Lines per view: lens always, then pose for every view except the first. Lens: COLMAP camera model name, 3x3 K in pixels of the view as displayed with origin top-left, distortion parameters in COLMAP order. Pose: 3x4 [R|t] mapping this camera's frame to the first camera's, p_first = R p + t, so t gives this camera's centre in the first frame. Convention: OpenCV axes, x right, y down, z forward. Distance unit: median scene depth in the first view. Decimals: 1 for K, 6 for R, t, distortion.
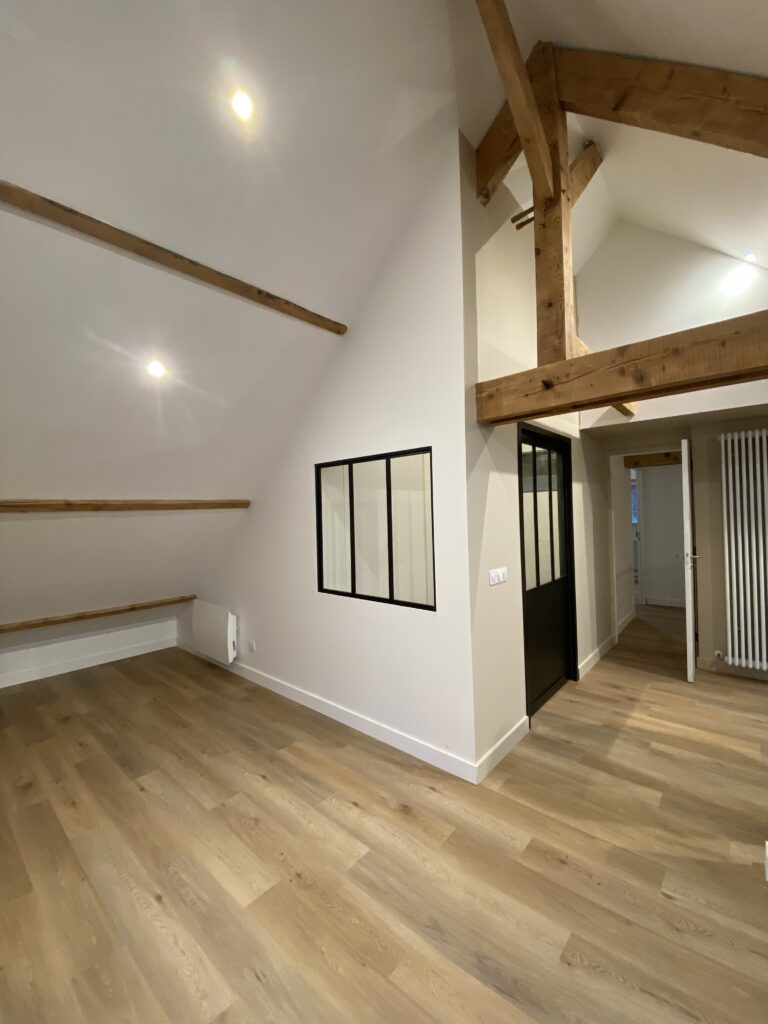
lens RADIAL K [[410.8, 0, 383.2], [0, 410.8, 510.0], [0, 0, 1]] dist [0.013575, -0.016413]
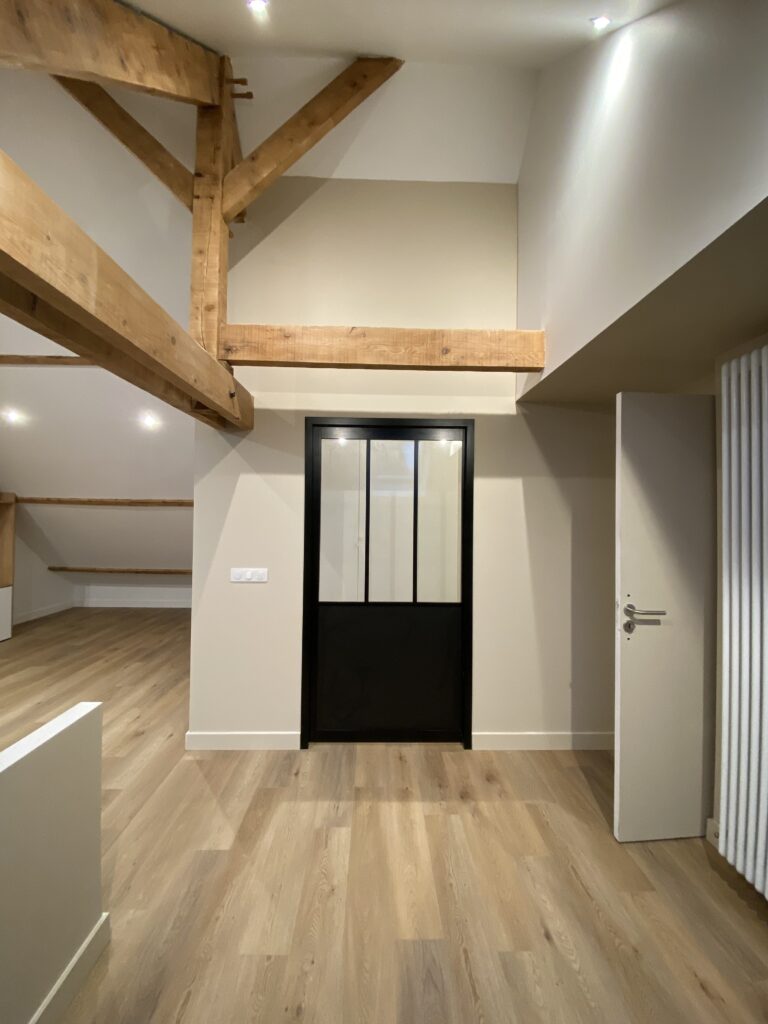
lens RADIAL K [[410.8, 0, 385.9], [0, 410.8, 510.3], [0, 0, 1]] dist [0.013575, -0.016413]
pose [[0.680542, 0.024360, -0.732304, 1.193545], [-0.022931, 0.999666, 0.011943, -0.021161], [0.732350, 0.008665, 0.680873, 0.519669]]
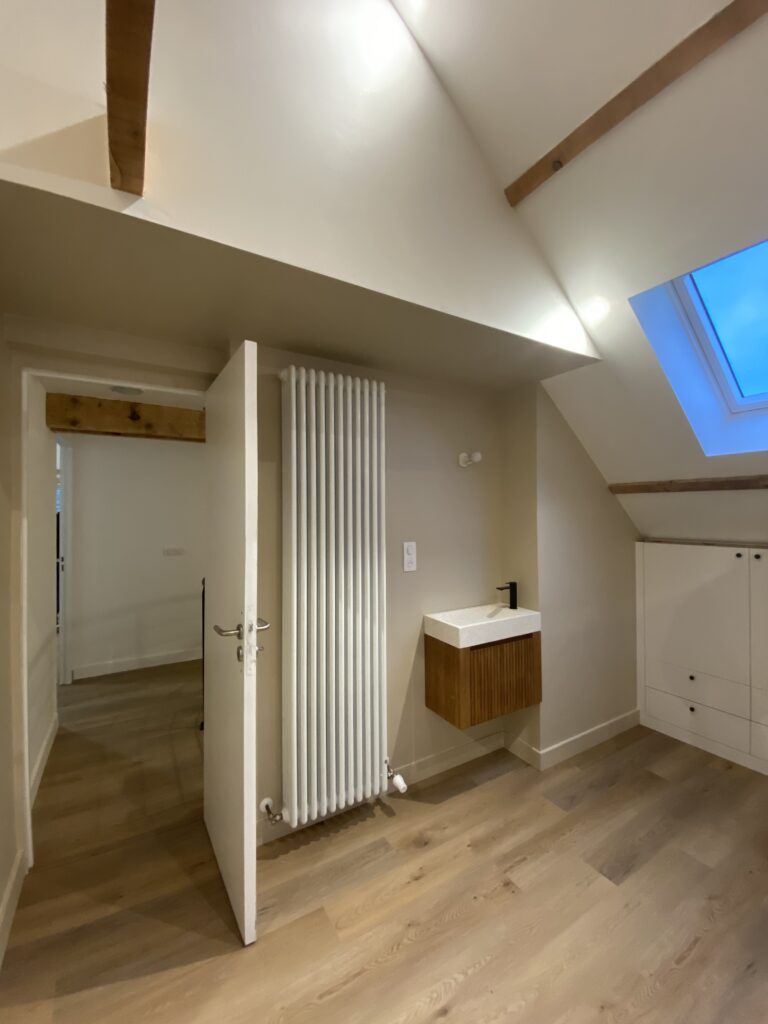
lens RADIAL K [[410.8, 0, 384.3], [0, 410.8, 513.0], [0, 0, 1]] dist [0.013575, -0.016413]
pose [[0.306491, 0.035080, 0.951227, 0.507141], [-0.007997, 0.999380, -0.034279, 0.013370], [-0.951840, 0.002899, 0.306582, 0.969004]]
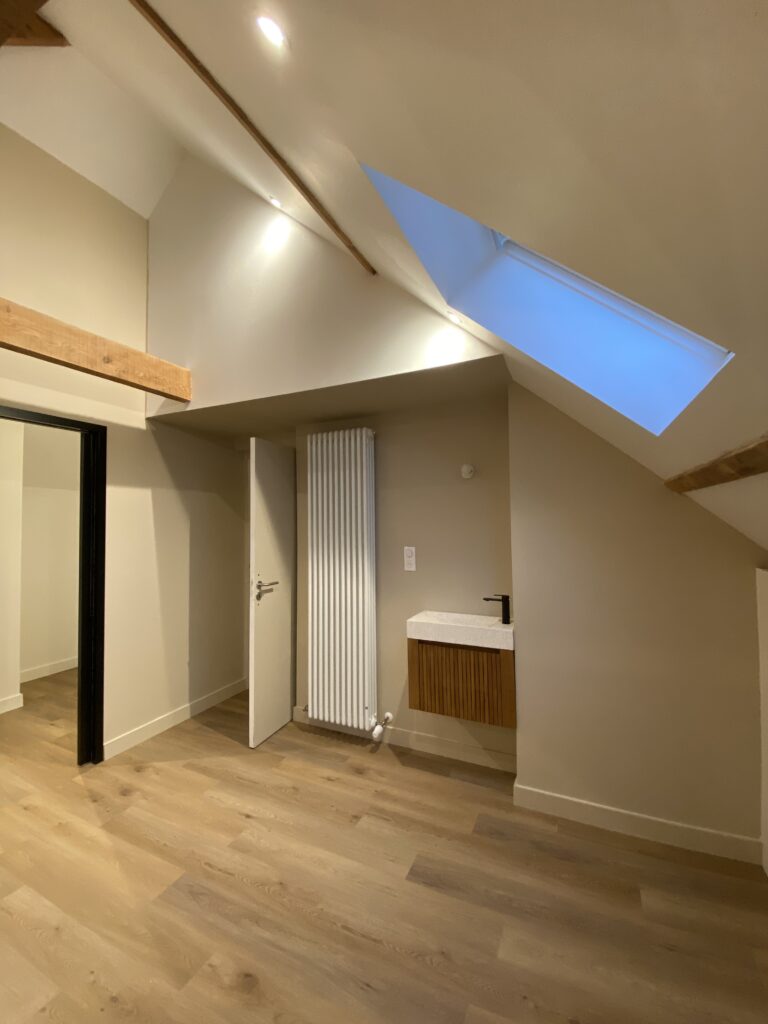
lens RADIAL K [[410.8, 0, 382.4], [0, 410.8, 506.3], [0, 0, 1]] dist [0.013575, -0.016413]
pose [[0.958326, 0.029558, 0.284144, 0.965247], [-0.018682, 0.998988, -0.040908, -0.014091], [-0.285066, 0.033895, 0.957909, 0.215127]]
